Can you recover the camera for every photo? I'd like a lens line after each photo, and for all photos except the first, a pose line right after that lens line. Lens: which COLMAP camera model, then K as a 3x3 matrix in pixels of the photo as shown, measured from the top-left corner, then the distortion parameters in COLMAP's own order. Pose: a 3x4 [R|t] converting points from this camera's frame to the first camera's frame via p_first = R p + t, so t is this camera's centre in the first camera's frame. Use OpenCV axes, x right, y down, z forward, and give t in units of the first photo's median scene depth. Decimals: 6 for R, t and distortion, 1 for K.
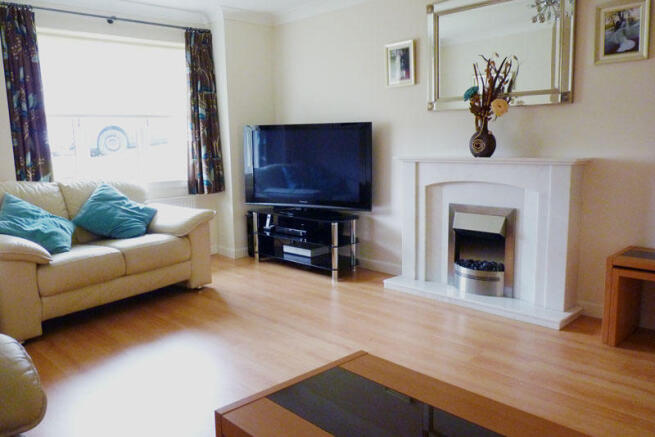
lens RADIAL K [[527.4, 0, 327.5], [0, 527.4, 218.5], [0, 0, 1]] dist [-0.000152, -0.000669]
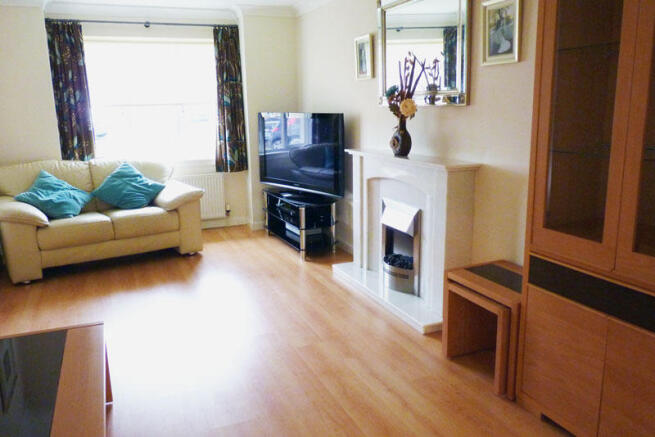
lens RADIAL K [[527.4, 0, 327.5], [0, 527.4, 218.5], [0, 0, 1]] dist [-0.000152, -0.000669]
pose [[0.933657, 0.078839, -0.349383, 0.472246], [-0.053339, 0.995201, 0.082033, -0.064708], [0.354174, -0.057955, 0.933382, 0.002344]]
